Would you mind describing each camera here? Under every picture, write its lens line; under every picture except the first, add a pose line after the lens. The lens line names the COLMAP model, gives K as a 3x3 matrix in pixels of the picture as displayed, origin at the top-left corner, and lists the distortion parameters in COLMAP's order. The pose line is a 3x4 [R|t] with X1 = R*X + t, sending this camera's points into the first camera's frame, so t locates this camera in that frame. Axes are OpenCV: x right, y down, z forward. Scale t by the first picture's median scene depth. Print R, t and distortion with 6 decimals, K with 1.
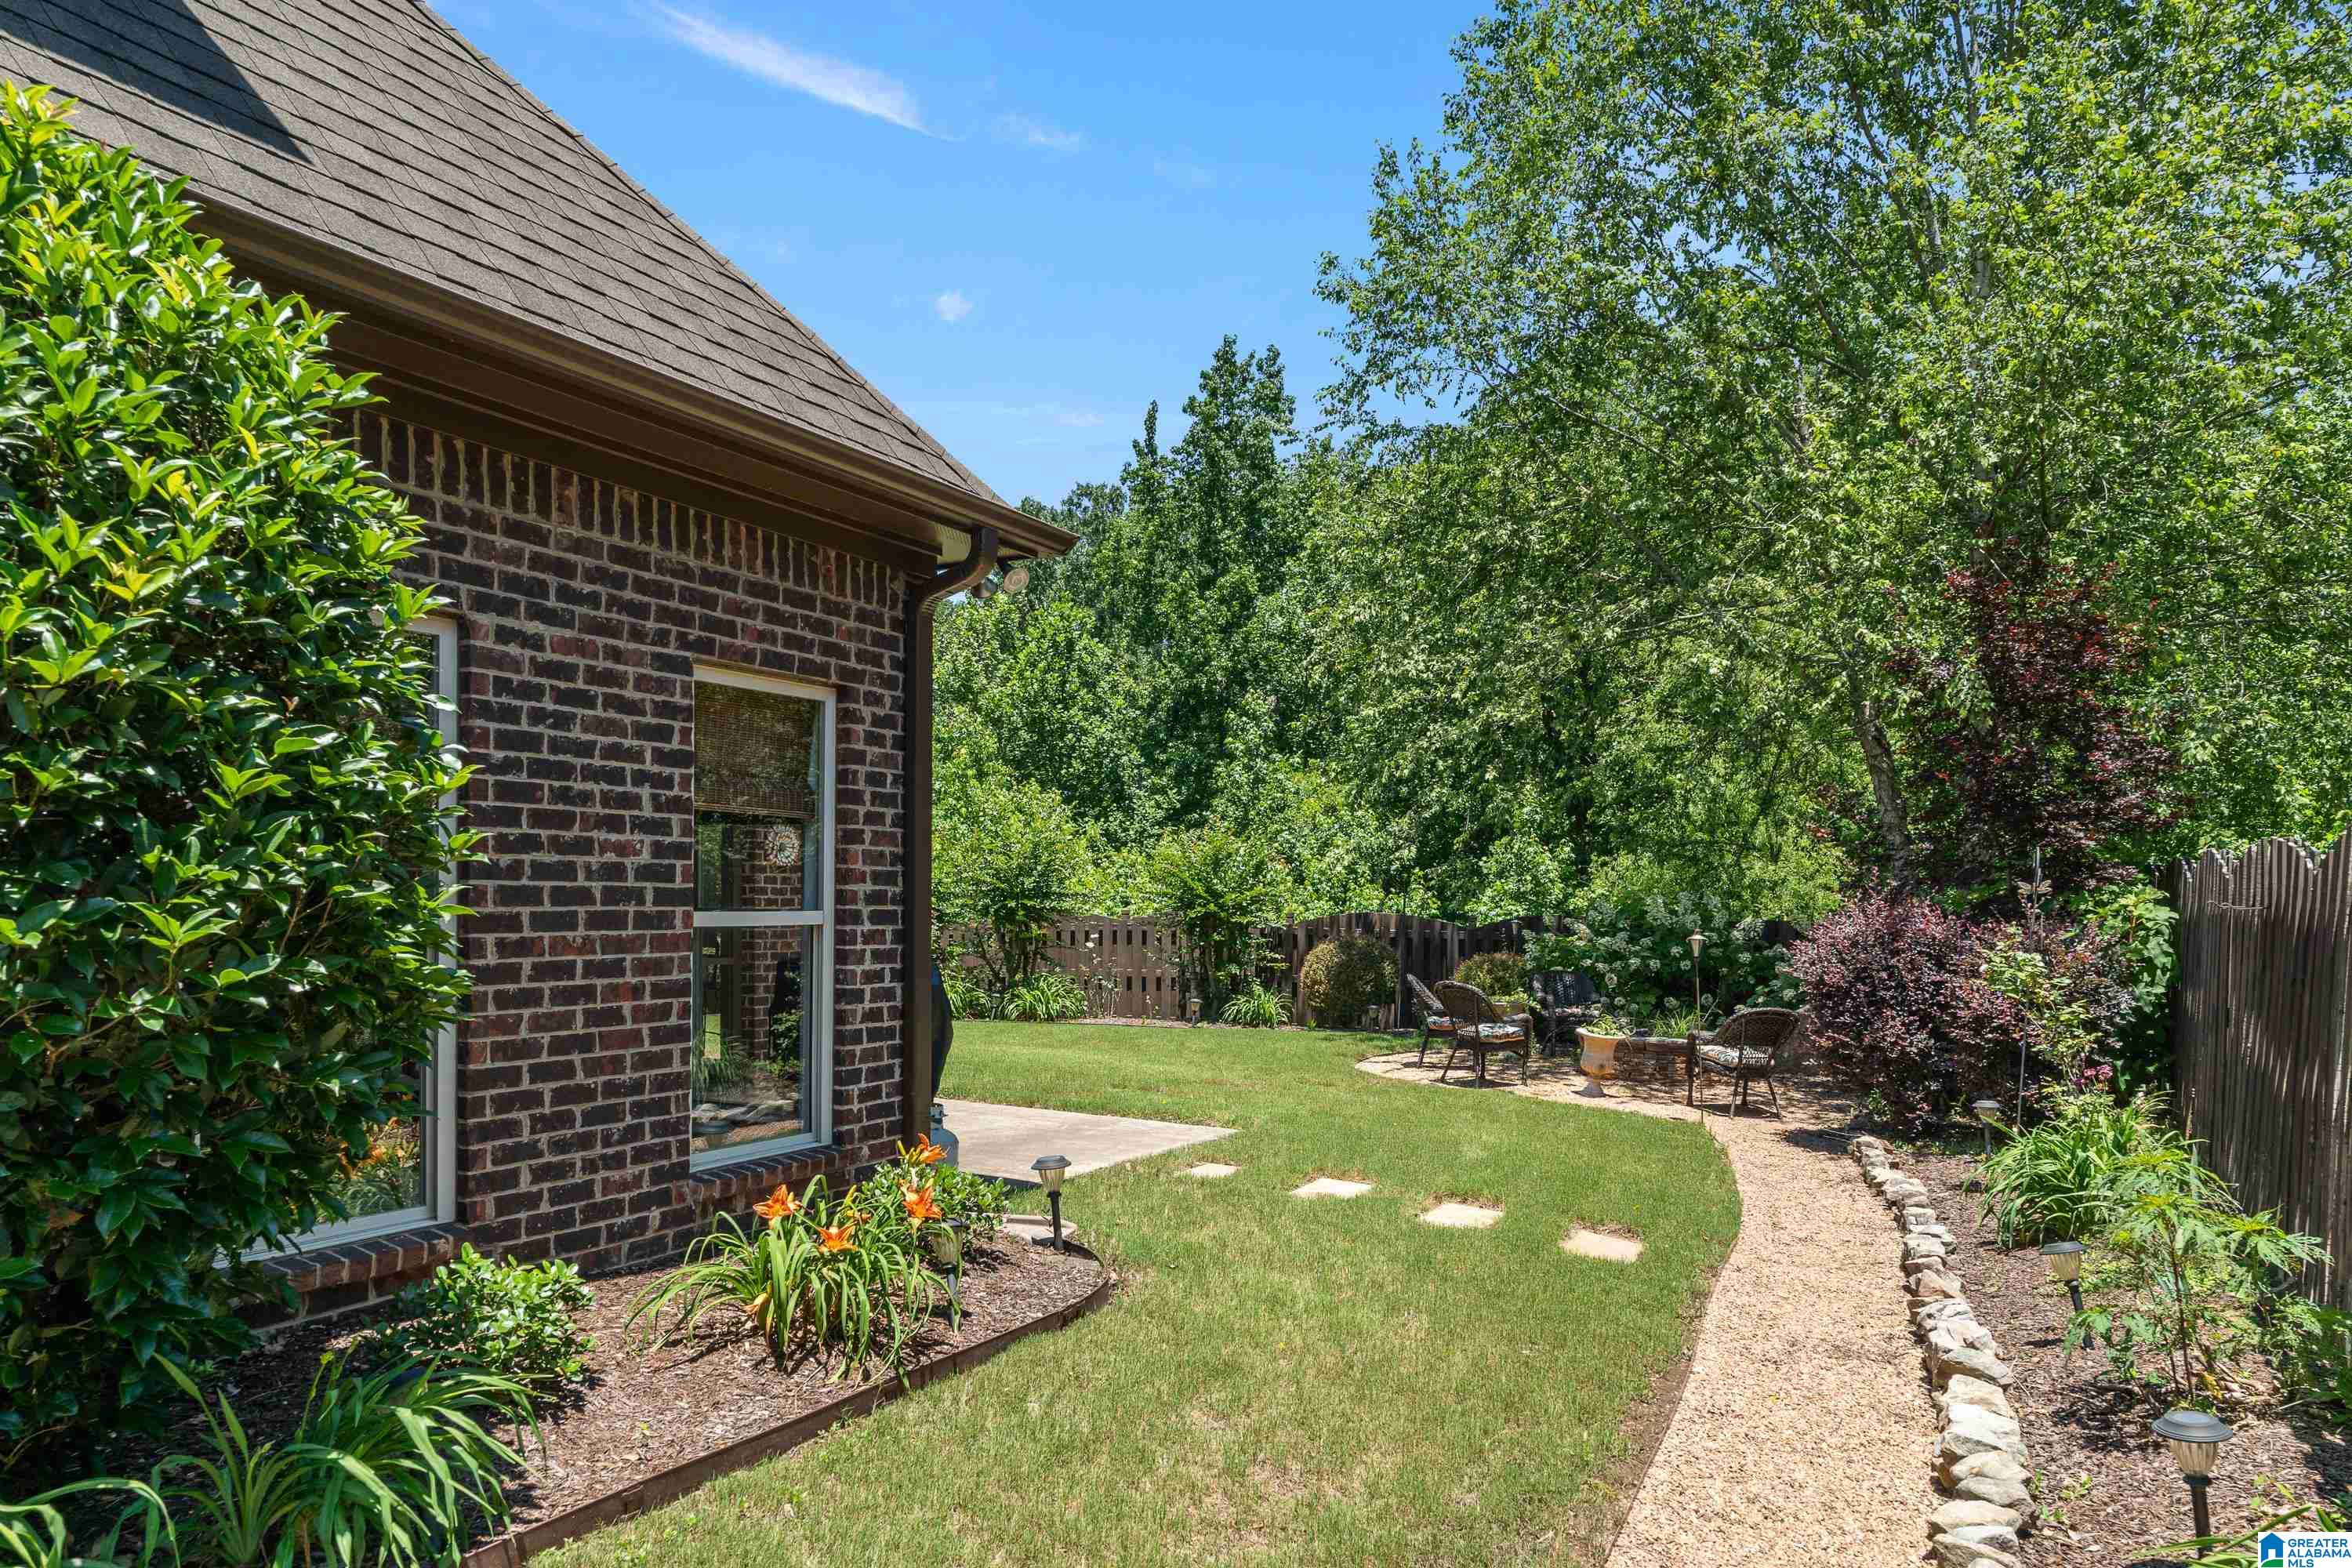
lens RADIAL K [[1496.9, 0, 1176.0], [0, 1496.9, 784.0], [0, 0, 1]] dist [0.000518, 0.000030]
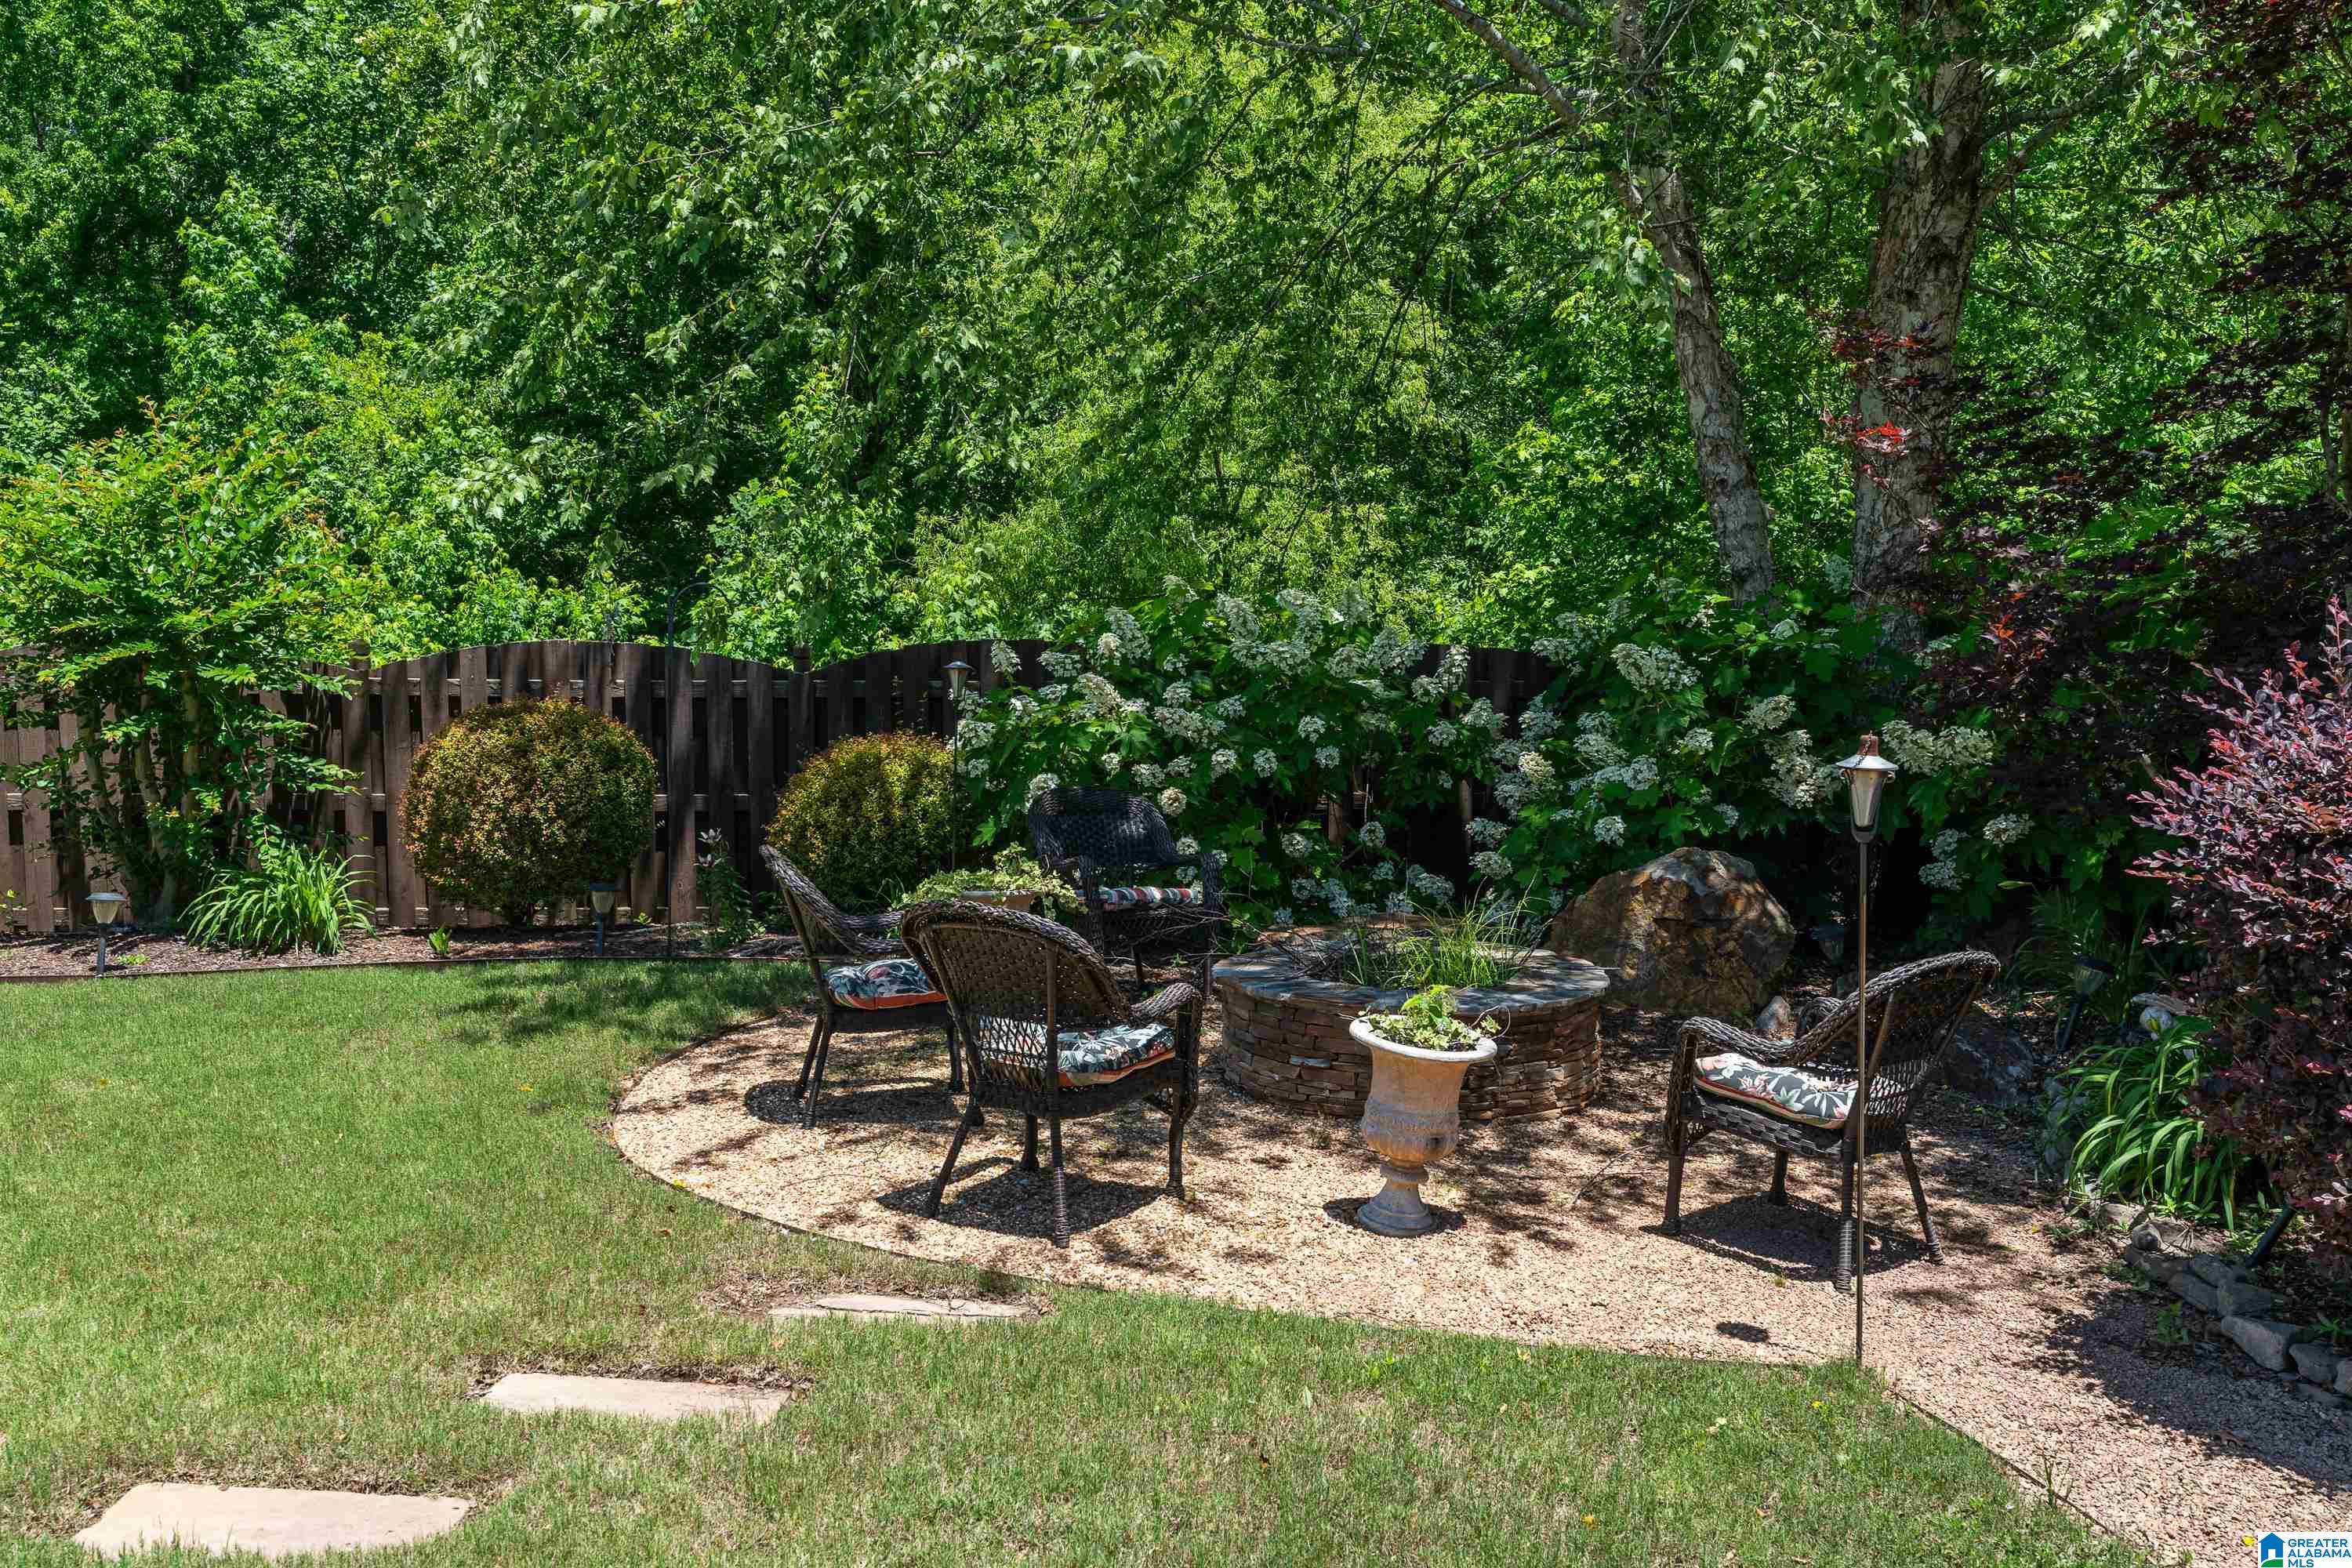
lens RADIAL K [[2196.5, 0, 1176.0], [0, 2196.5, 784.0], [0, 0, 1]] dist [-0.007613, -0.004661]
pose [[0.902301, -0.046918, 0.428546, 0.010198], [-0.024966, 0.986705, 0.160593, 0.011784], [-0.430383, -0.155603, 0.889133, 0.200070]]
